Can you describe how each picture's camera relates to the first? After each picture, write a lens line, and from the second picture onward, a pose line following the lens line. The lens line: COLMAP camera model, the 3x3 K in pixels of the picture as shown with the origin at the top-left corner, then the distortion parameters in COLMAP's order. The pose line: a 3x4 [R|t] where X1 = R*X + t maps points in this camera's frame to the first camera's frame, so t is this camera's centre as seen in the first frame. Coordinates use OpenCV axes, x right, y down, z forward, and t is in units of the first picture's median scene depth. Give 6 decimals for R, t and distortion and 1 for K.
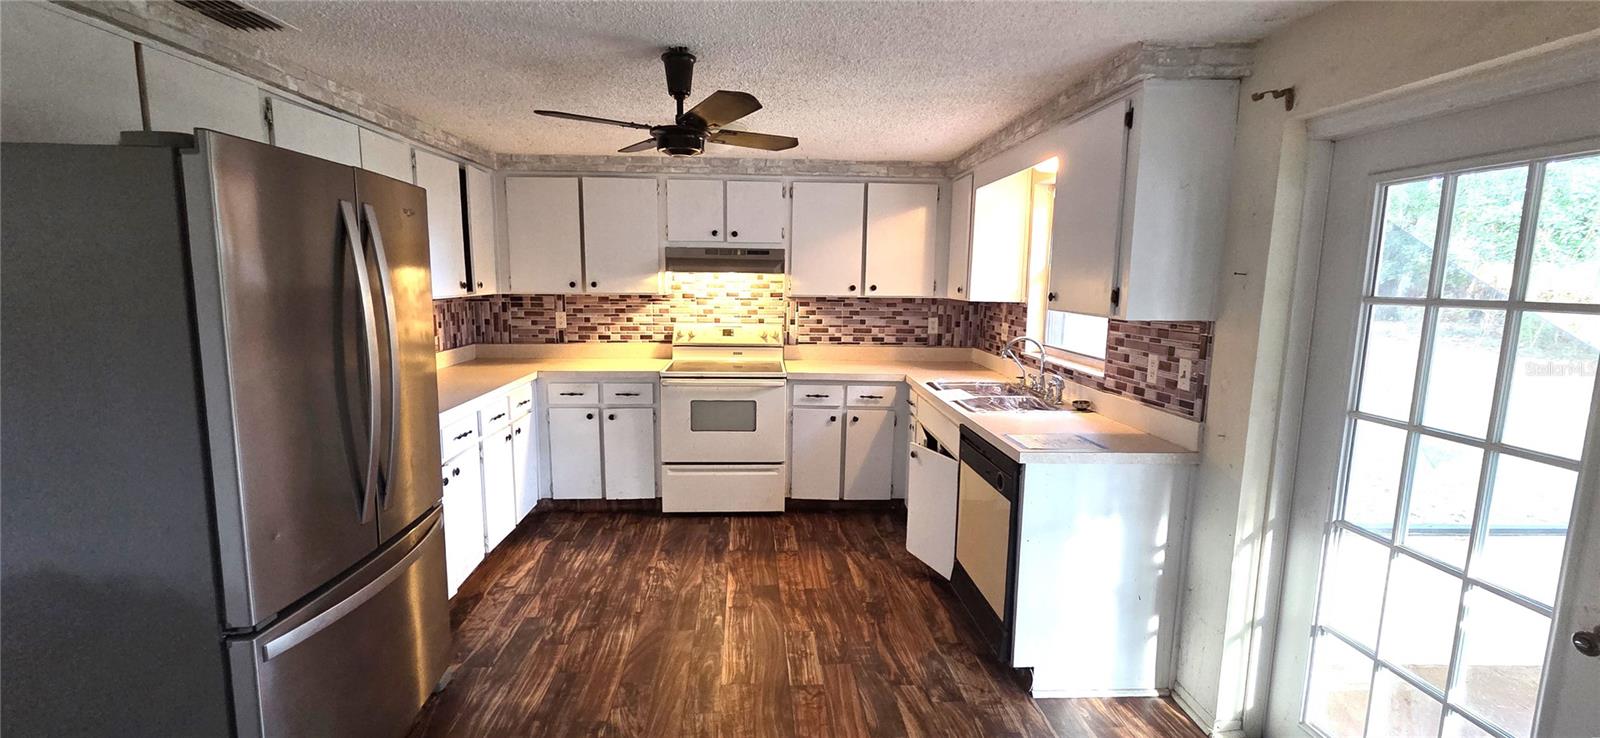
lens RADIAL K [[664.8, 0, 798.2], [0, 664.8, 369.1], [0, 0, 1]] dist [0.007650, -0.000079]
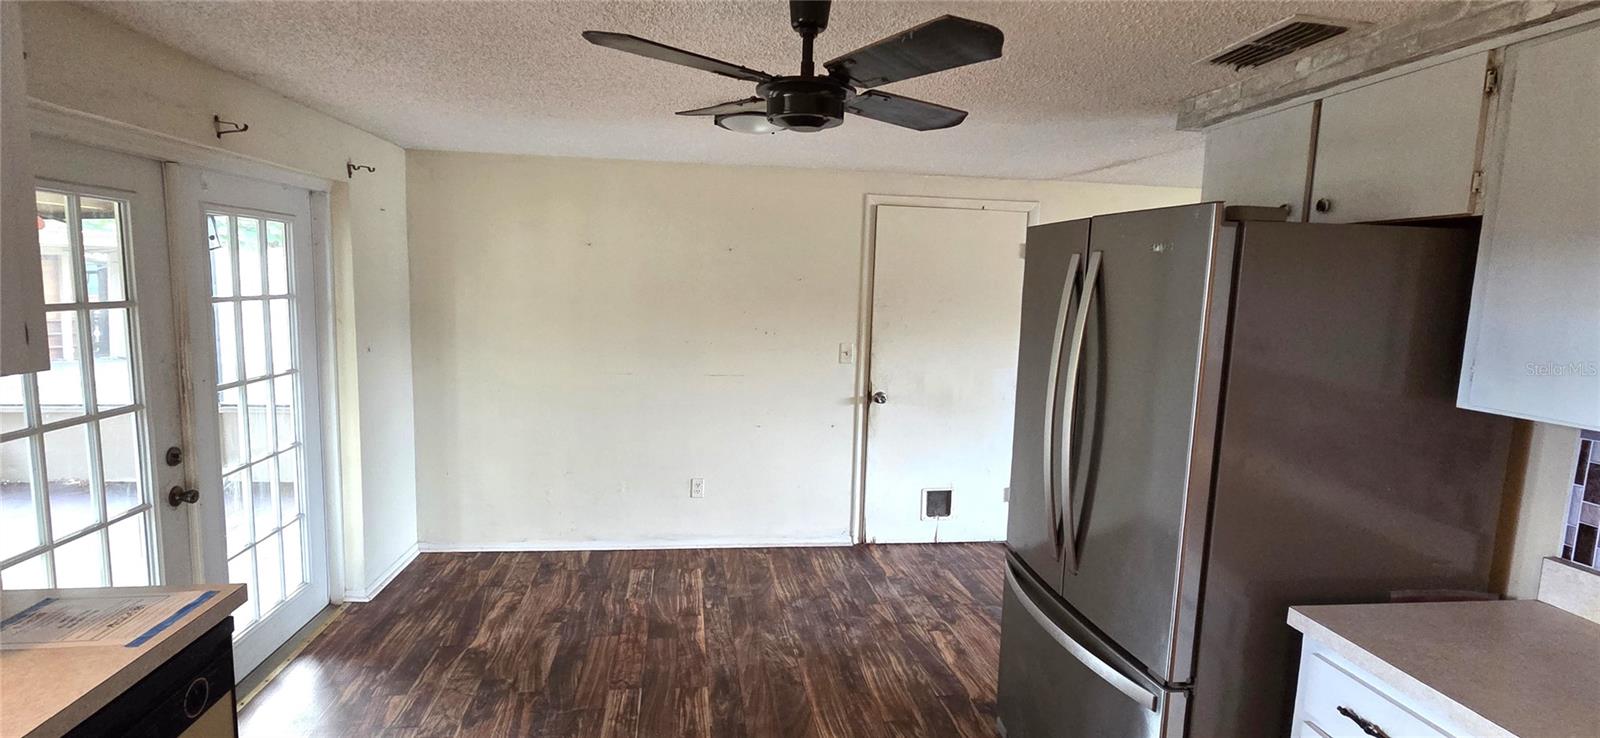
lens RADIAL K [[729.3, 0, 732.8], [0, 729.3, 371.7], [0, 0, 1]] dist [0.005633, 0.000234]
pose [[-0.999723, -0.021794, 0.008839, -0.128255], [-0.018682, 0.964230, 0.264408, -0.255038], [-0.014286, 0.264170, -0.964370, 1.641095]]
